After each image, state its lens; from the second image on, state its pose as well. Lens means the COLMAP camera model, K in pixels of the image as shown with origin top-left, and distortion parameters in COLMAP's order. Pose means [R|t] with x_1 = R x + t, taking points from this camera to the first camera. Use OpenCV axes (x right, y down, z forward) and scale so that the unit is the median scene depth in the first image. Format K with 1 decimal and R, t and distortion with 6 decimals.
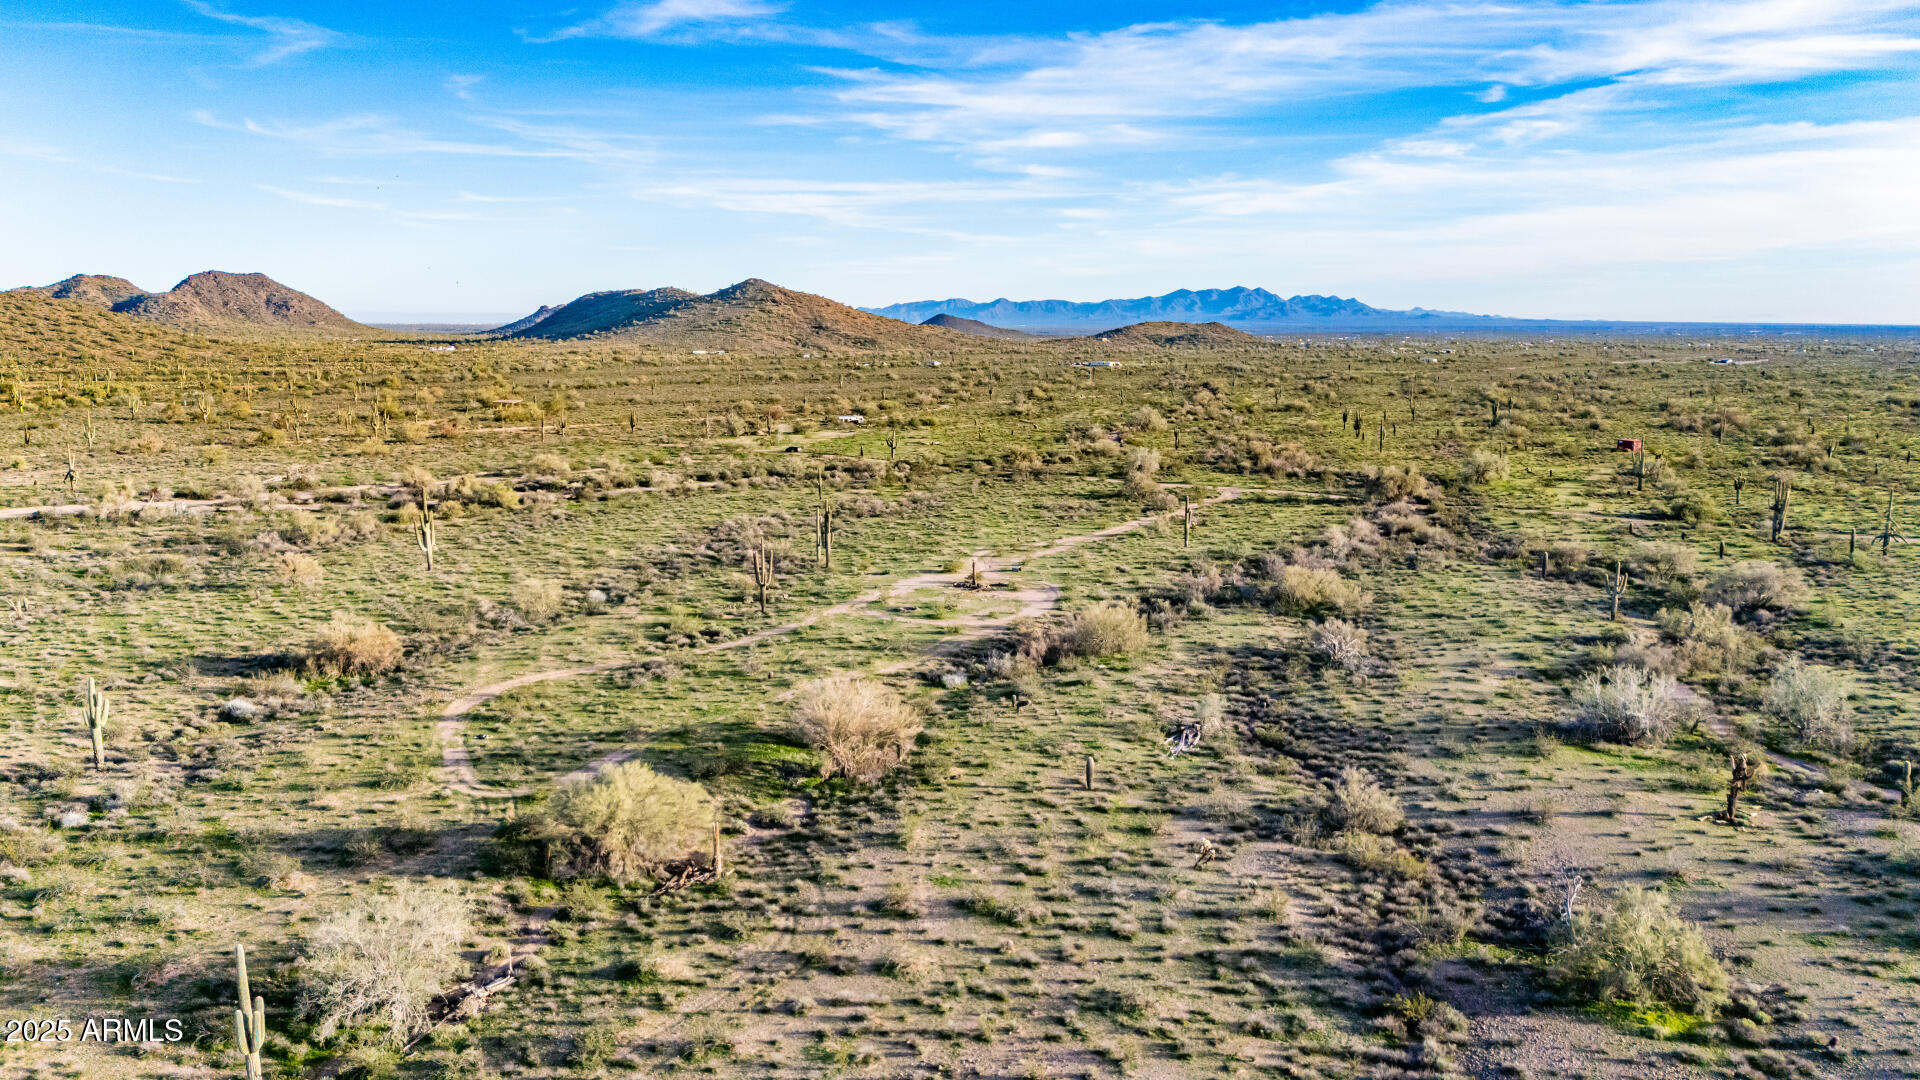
lens RADIAL K [[1430.7, 0, 1008.4], [0, 1430.7, 514.1], [0, 0, 1]] dist [0.084810, -0.070025]
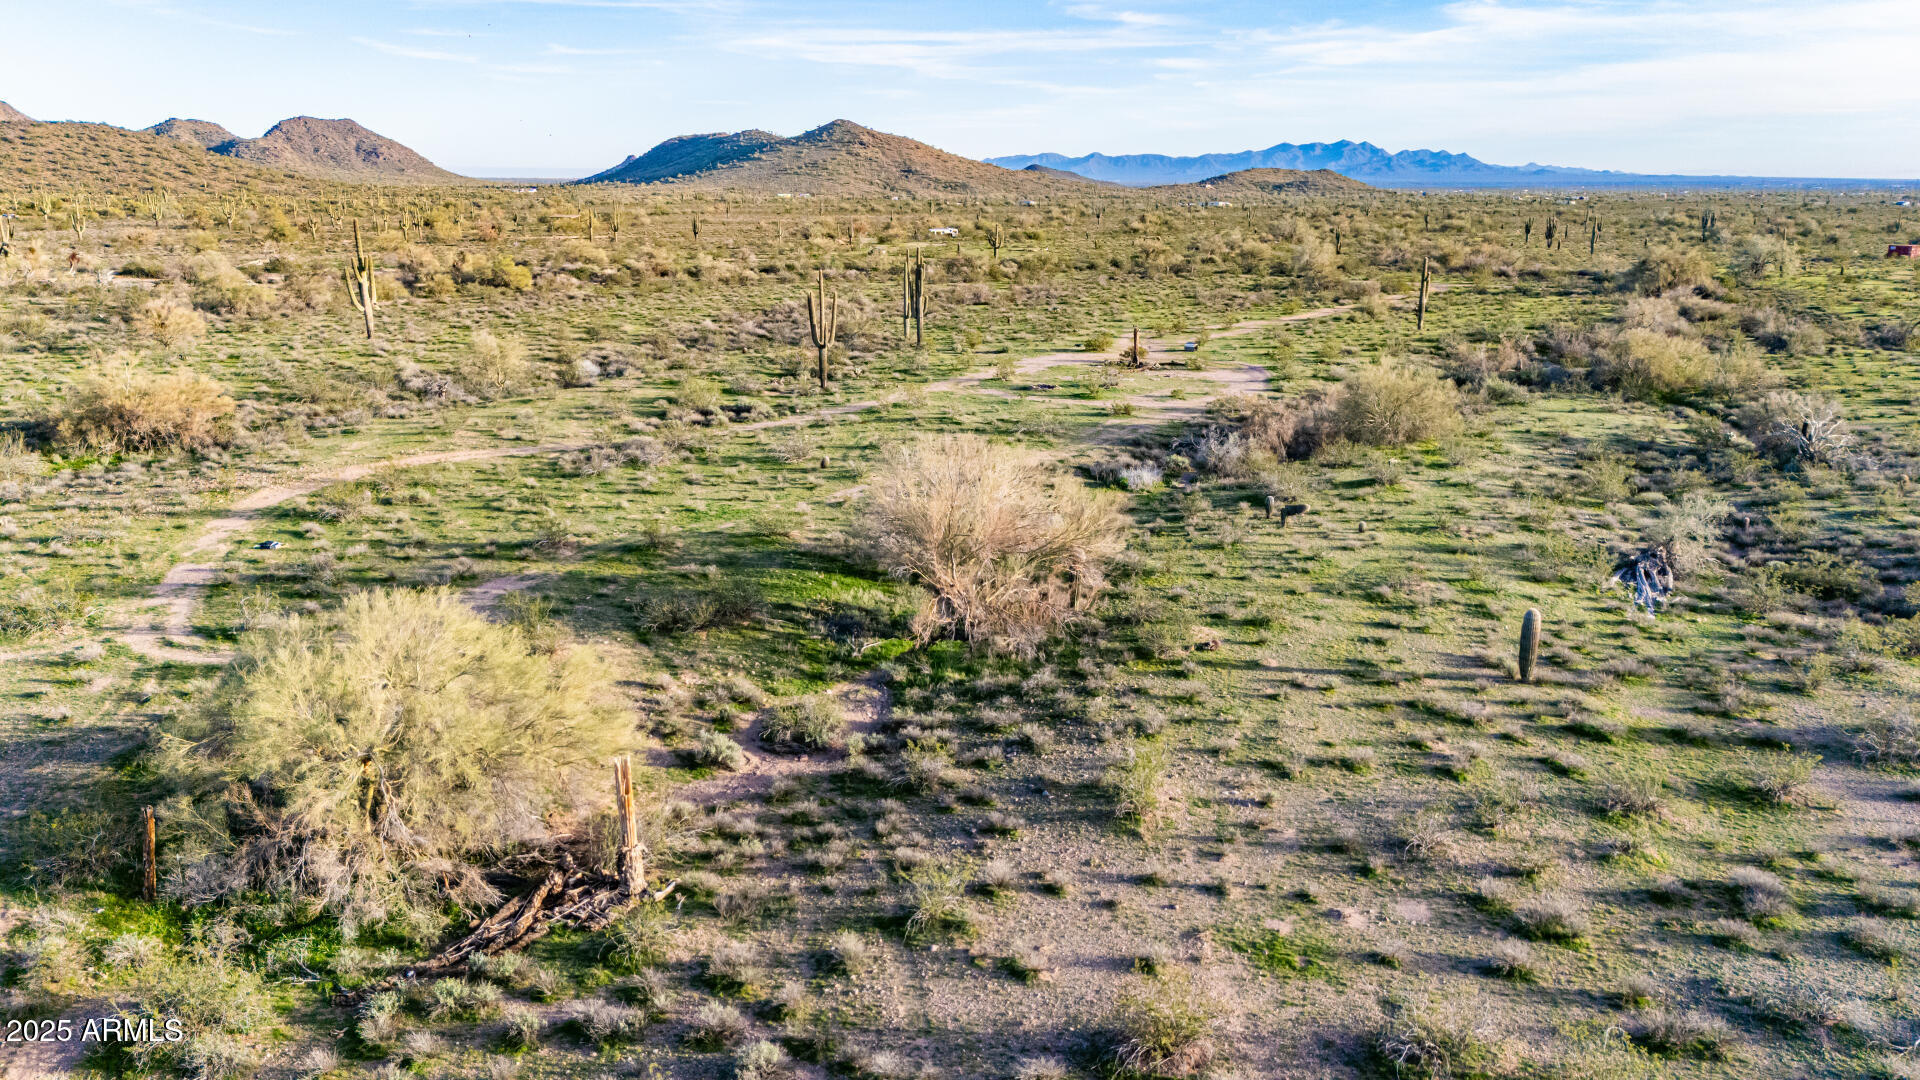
lens RADIAL K [[1430.7, 0, 1008.0], [0, 1430.7, 540.0], [0, 0, 1]] dist [0.084810, -0.070025]
pose [[0.998018, 0.017644, -0.060412, -0.057060], [-0.010751, 0.993584, 0.112585, 0.078195], [0.062010, -0.111712, 0.991804, 0.431430]]
